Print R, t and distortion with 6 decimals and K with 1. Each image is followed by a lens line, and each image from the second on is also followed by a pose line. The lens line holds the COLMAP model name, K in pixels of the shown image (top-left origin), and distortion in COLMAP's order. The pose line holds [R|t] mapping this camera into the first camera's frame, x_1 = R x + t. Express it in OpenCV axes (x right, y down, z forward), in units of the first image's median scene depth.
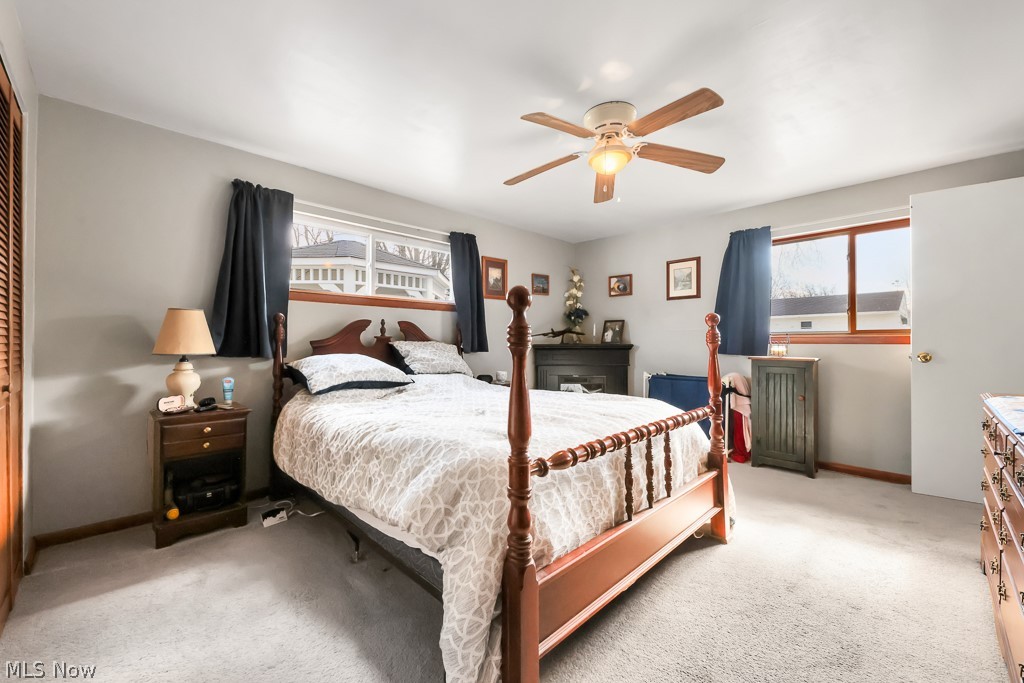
lens RADIAL K [[406.8, 0, 509.8], [0, 406.8, 325.6], [0, 0, 1]] dist [0.000754, -0.000176]
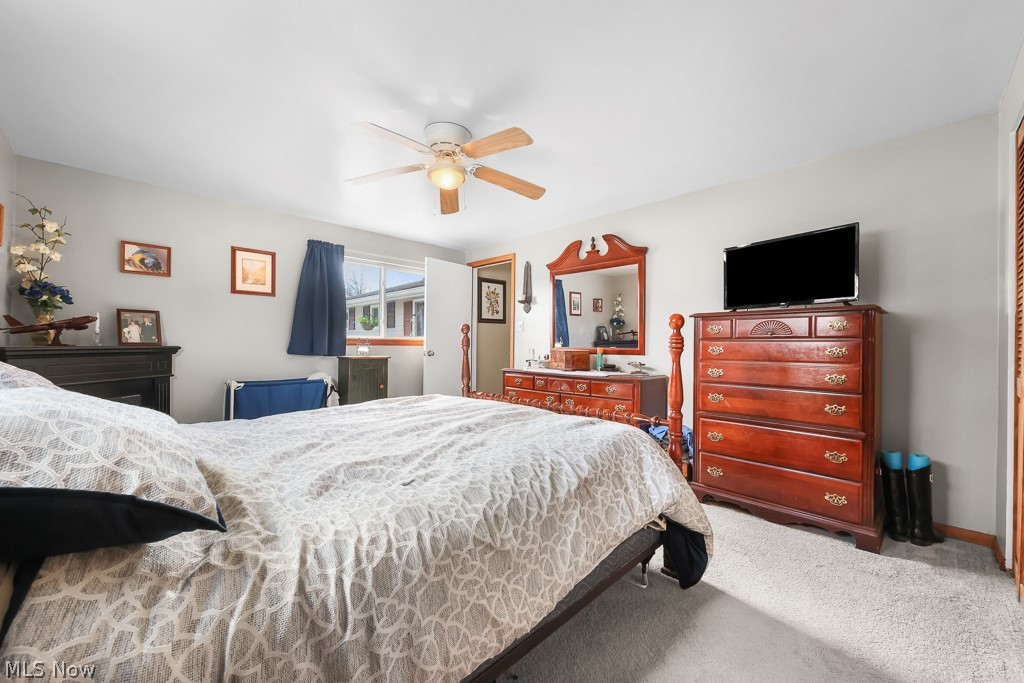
lens RADIAL K [[387.6, 0, 511.0], [0, 387.6, 341.3], [0, 0, 1]] dist [-0.000027, -0.000084]
pose [[-0.000317, 0.005233, 0.999986, -0.379151], [-0.048540, 0.998807, -0.005242, 0.011645], [-0.998821, -0.048541, -0.000062, 0.398332]]
